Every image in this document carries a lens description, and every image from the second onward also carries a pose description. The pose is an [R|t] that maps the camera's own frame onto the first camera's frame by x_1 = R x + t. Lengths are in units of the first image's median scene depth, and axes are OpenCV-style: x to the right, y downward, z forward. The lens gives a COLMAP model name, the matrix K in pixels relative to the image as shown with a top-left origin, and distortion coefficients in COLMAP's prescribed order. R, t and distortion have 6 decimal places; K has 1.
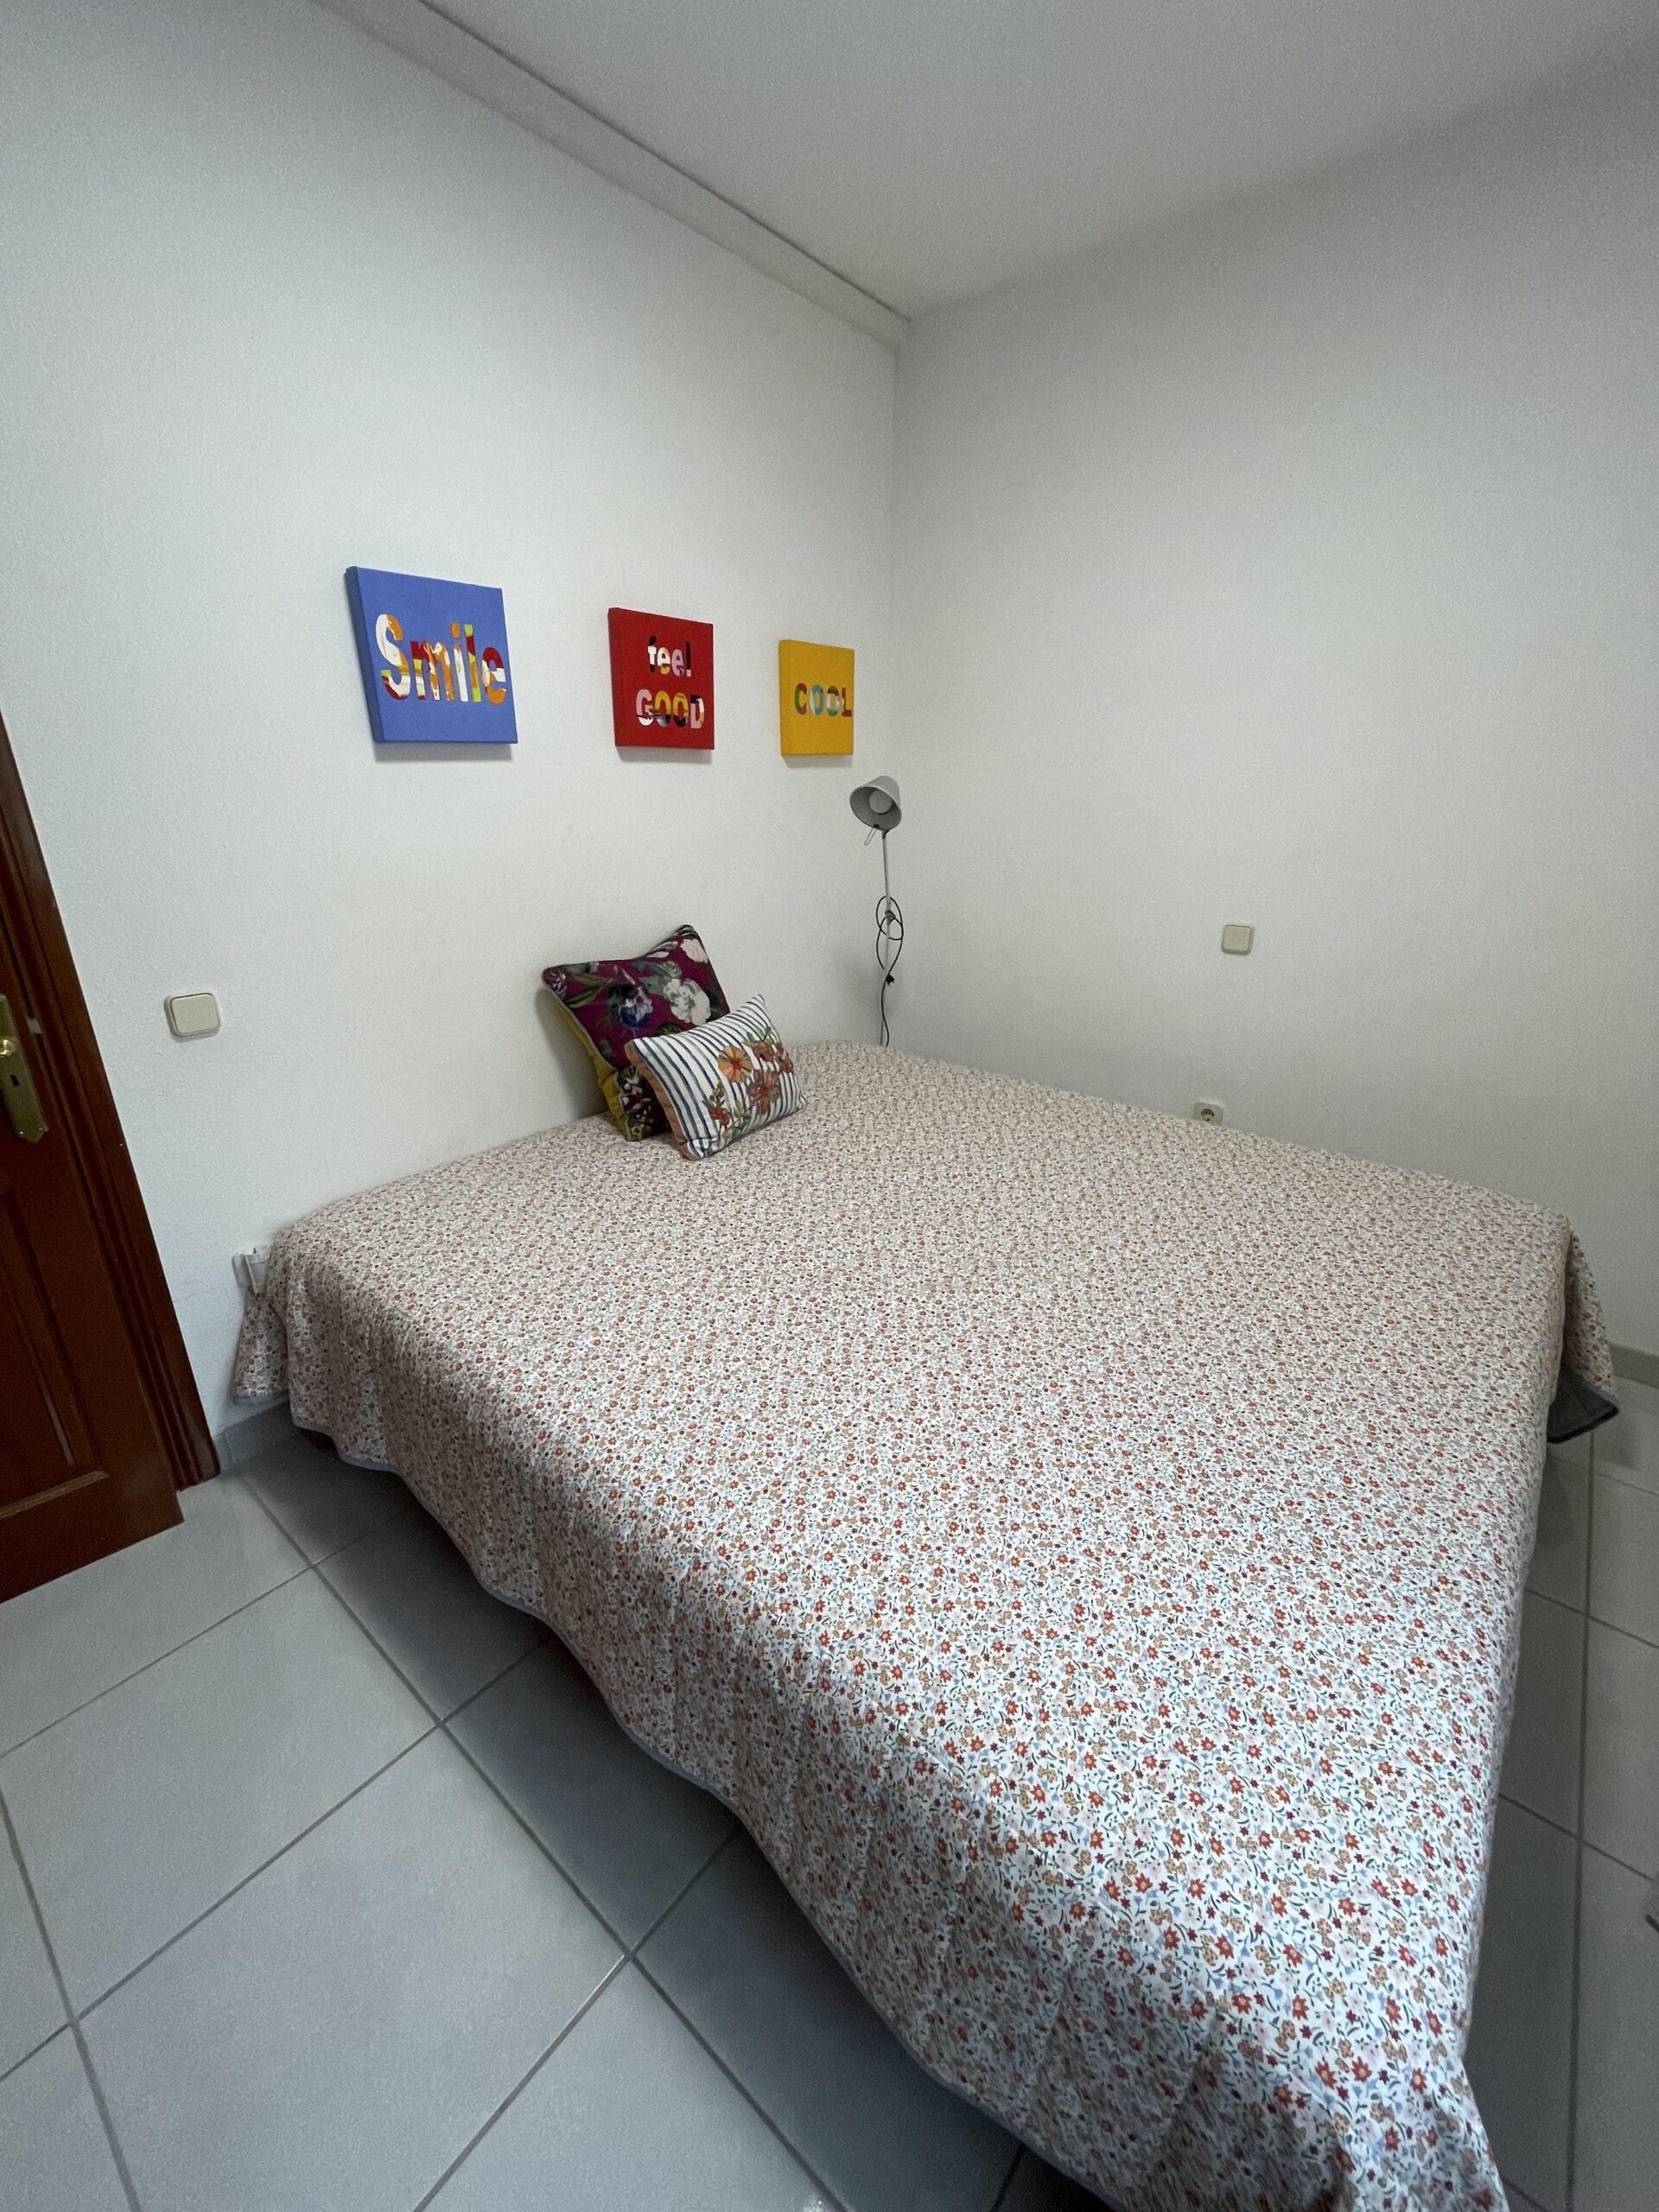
lens RADIAL K [[896.0, 0, 835.3], [0, 896.0, 1110.0], [0, 0, 1]] dist [-0.001760, -0.000120]
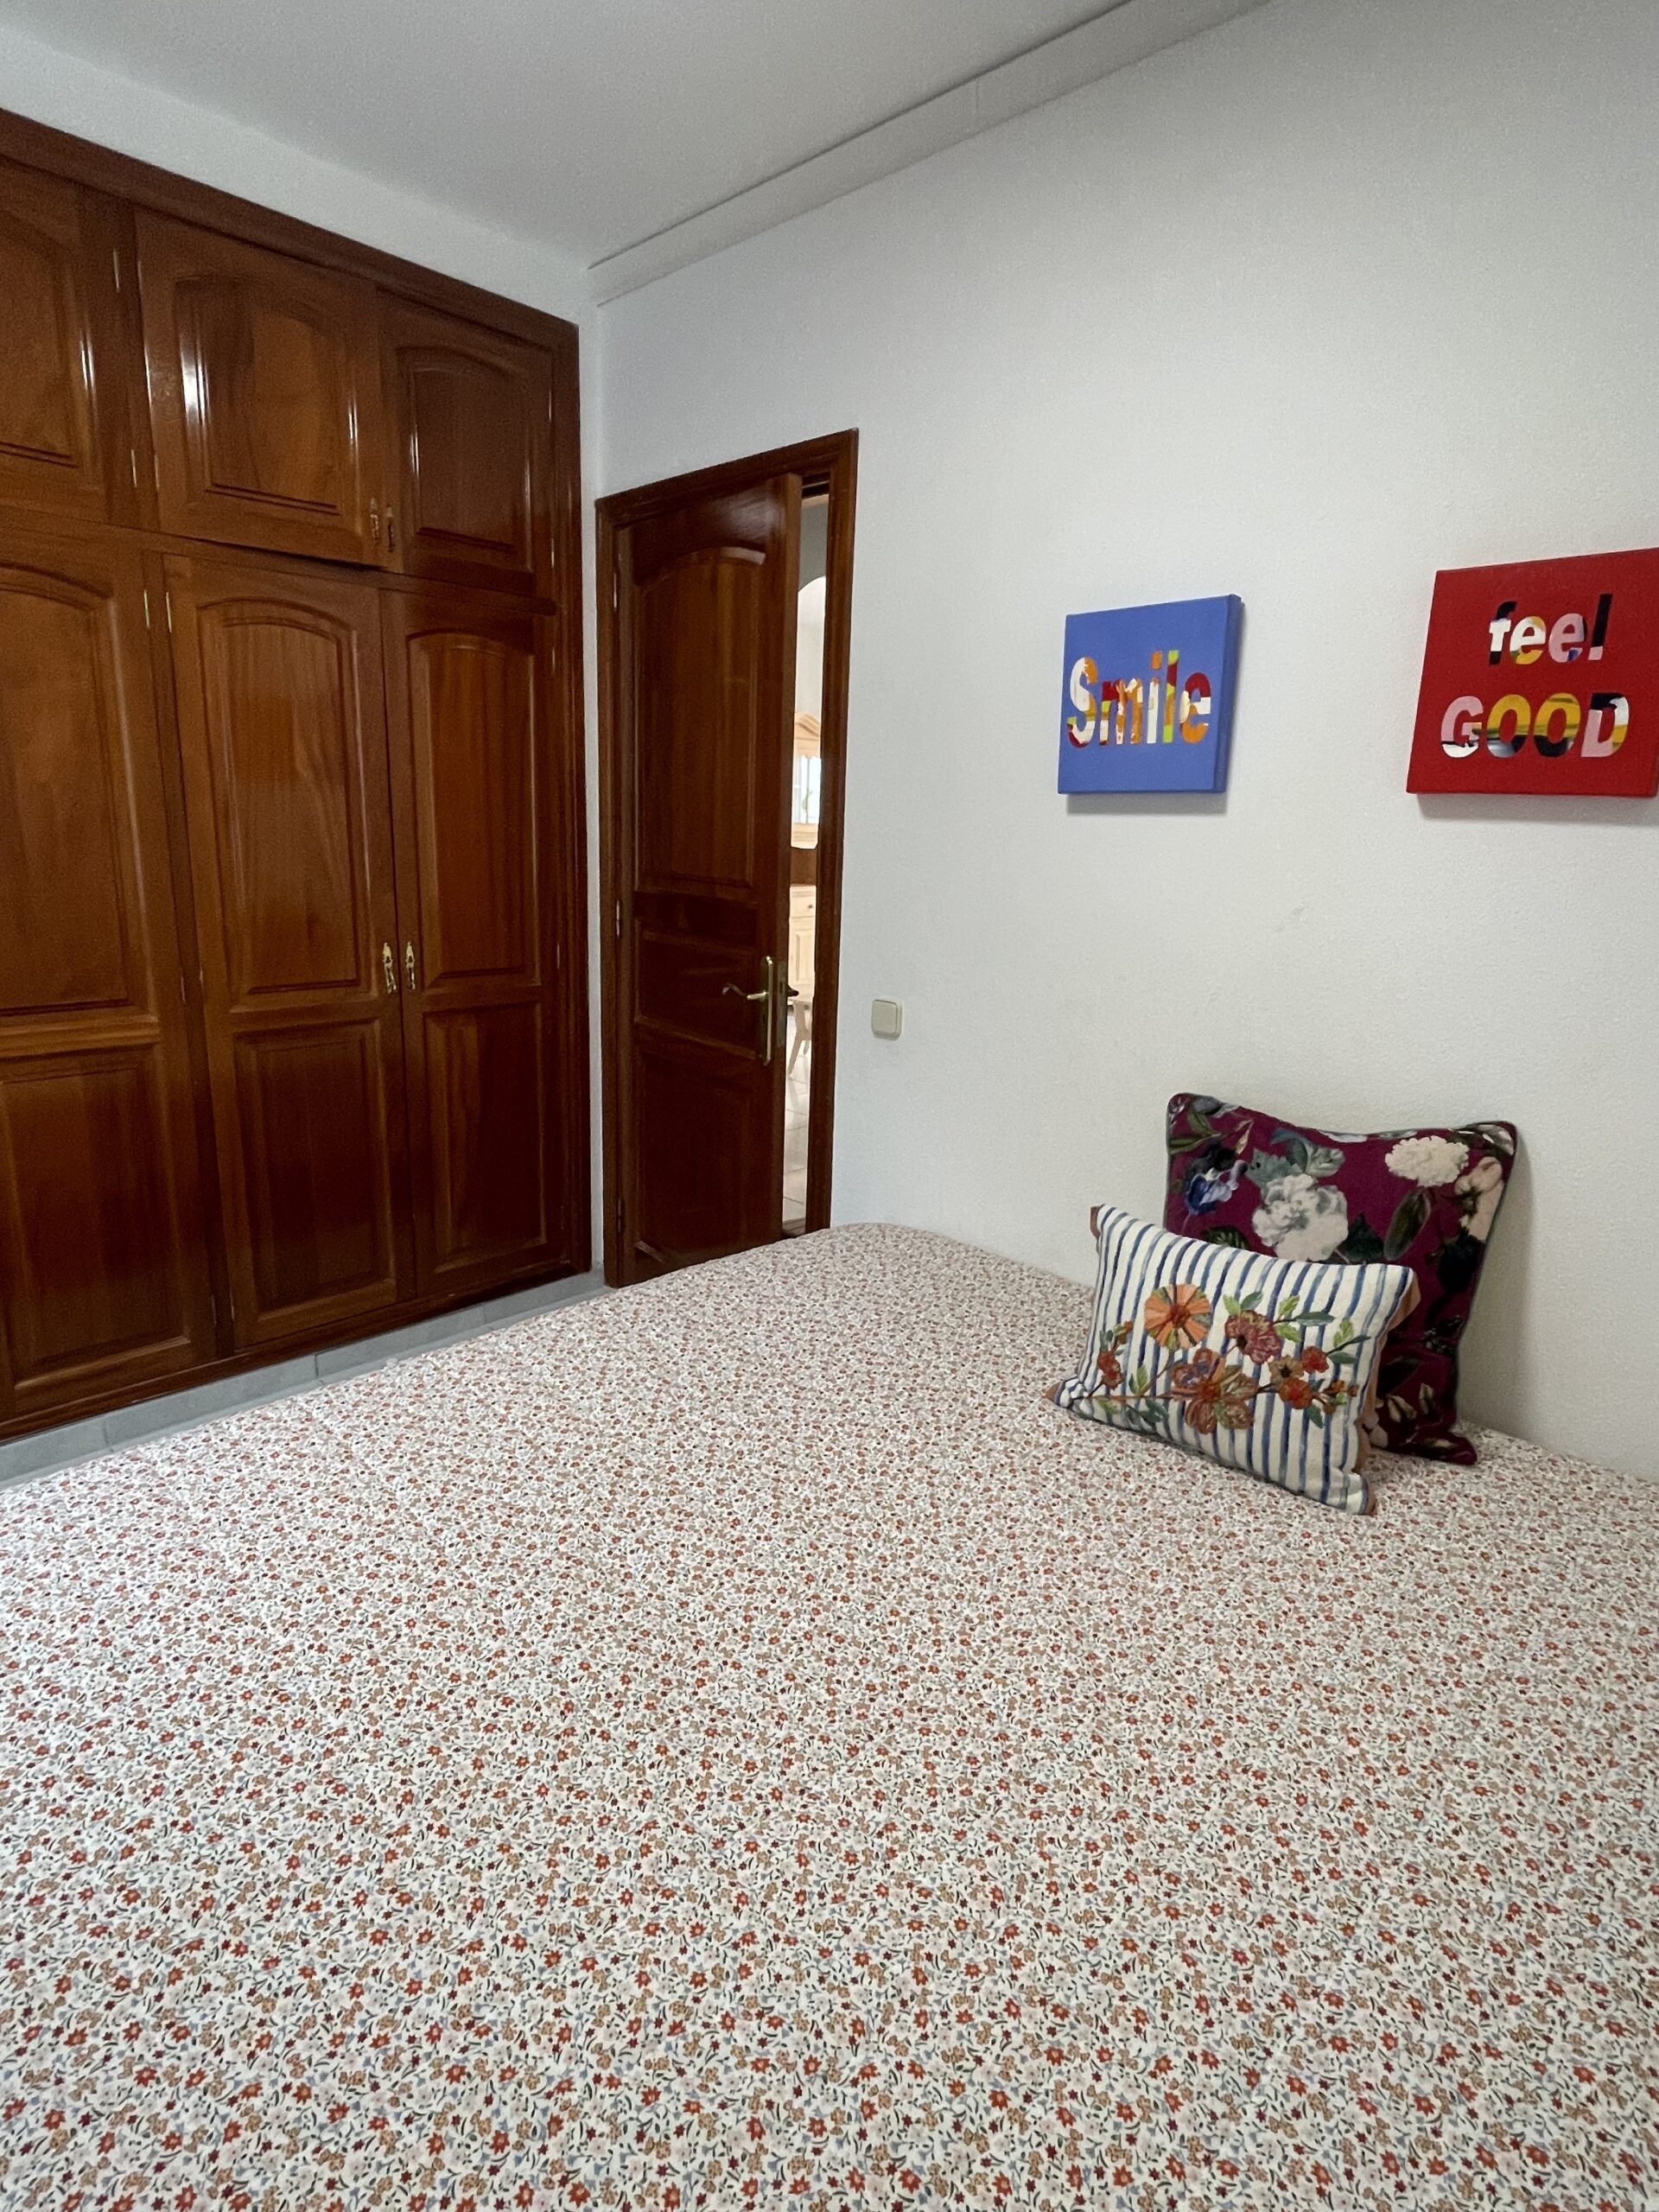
lens RADIAL K [[1155.0, 0, 836.4], [0, 1155.0, 1094.2], [0, 0, 1]] dist [0.002264, 0.000360]
pose [[-0.089110, 0.221409, -0.971101, 0.615845], [-0.386281, 0.890989, 0.238590, -0.278950], [0.918067, 0.396378, 0.006130, 0.763823]]
